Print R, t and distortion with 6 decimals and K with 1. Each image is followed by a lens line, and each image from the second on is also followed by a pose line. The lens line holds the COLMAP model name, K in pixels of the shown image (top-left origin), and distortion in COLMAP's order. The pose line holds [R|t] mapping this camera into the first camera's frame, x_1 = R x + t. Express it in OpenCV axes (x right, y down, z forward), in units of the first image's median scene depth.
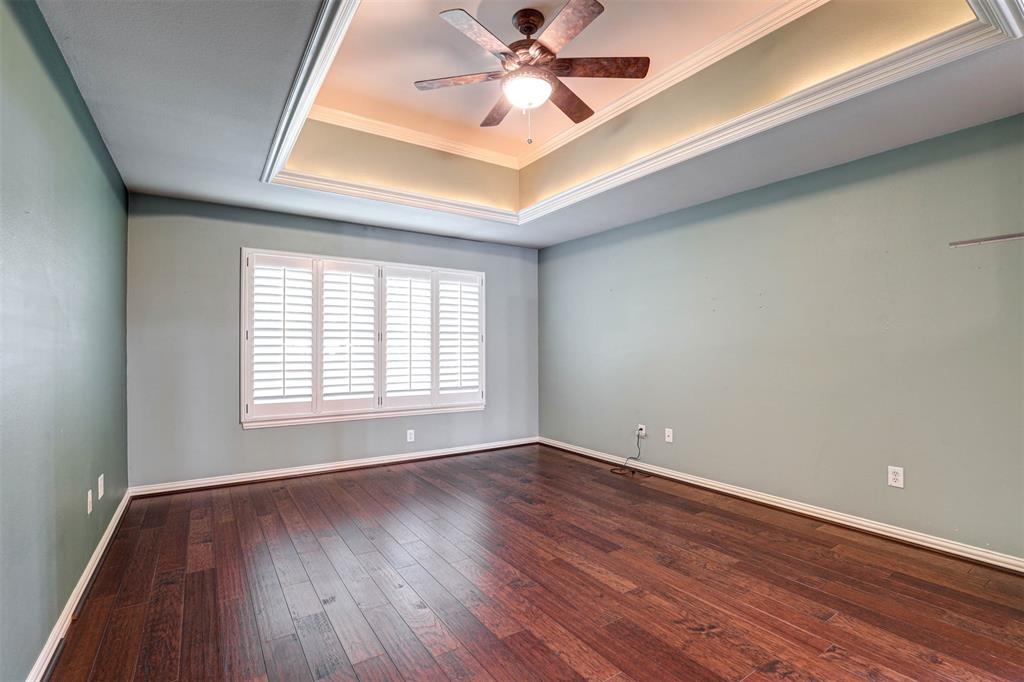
lens RADIAL K [[477.8, 0, 511.2], [0, 477.8, 357.2], [0, 0, 1]] dist [-0.028506, 0.001867]
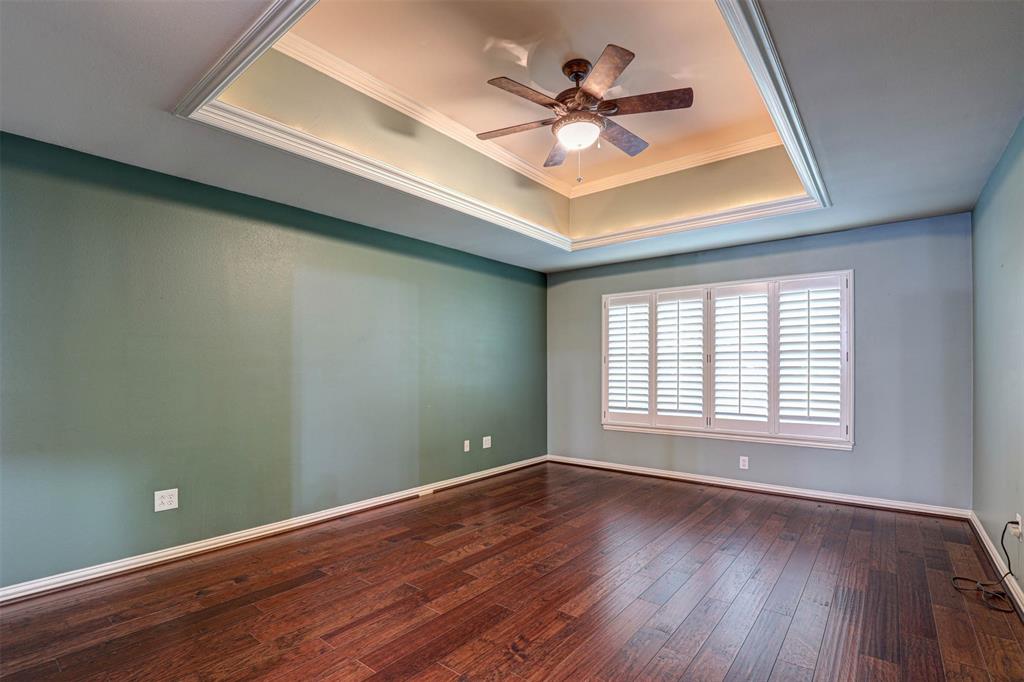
lens RADIAL K [[483.5, 0, 503.5], [0, 483.5, 374.4], [0, 0, 1]] dist [-0.023278, 0.001071]
pose [[0.278867, 0.008853, -0.960289, 0.602750], [-0.018083, 0.999829, 0.003967, -0.004839], [0.960159, 0.016259, 0.278979, 0.299530]]
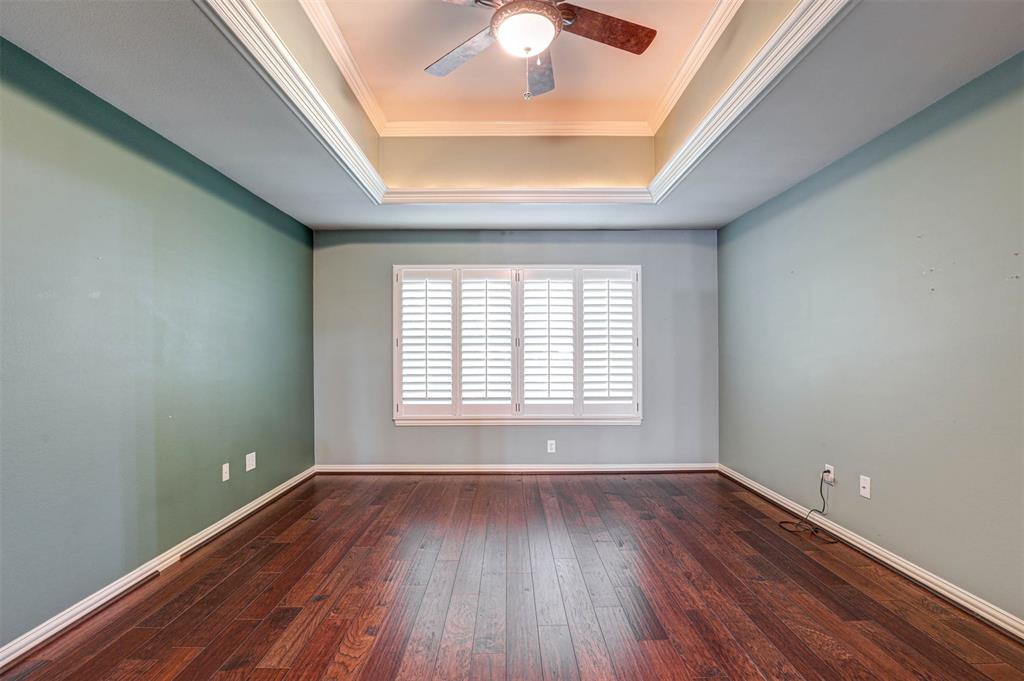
lens RADIAL K [[477.8, 0, 511.2], [0, 477.8, 356.7], [0, 0, 1]] dist [-0.028506, 0.001867]
pose [[0.830725, -0.000531, -0.556683, 0.266096], [-0.006419, 0.999924, -0.010532, -0.002539], [0.556646, 0.012322, 0.830658, 0.182002]]
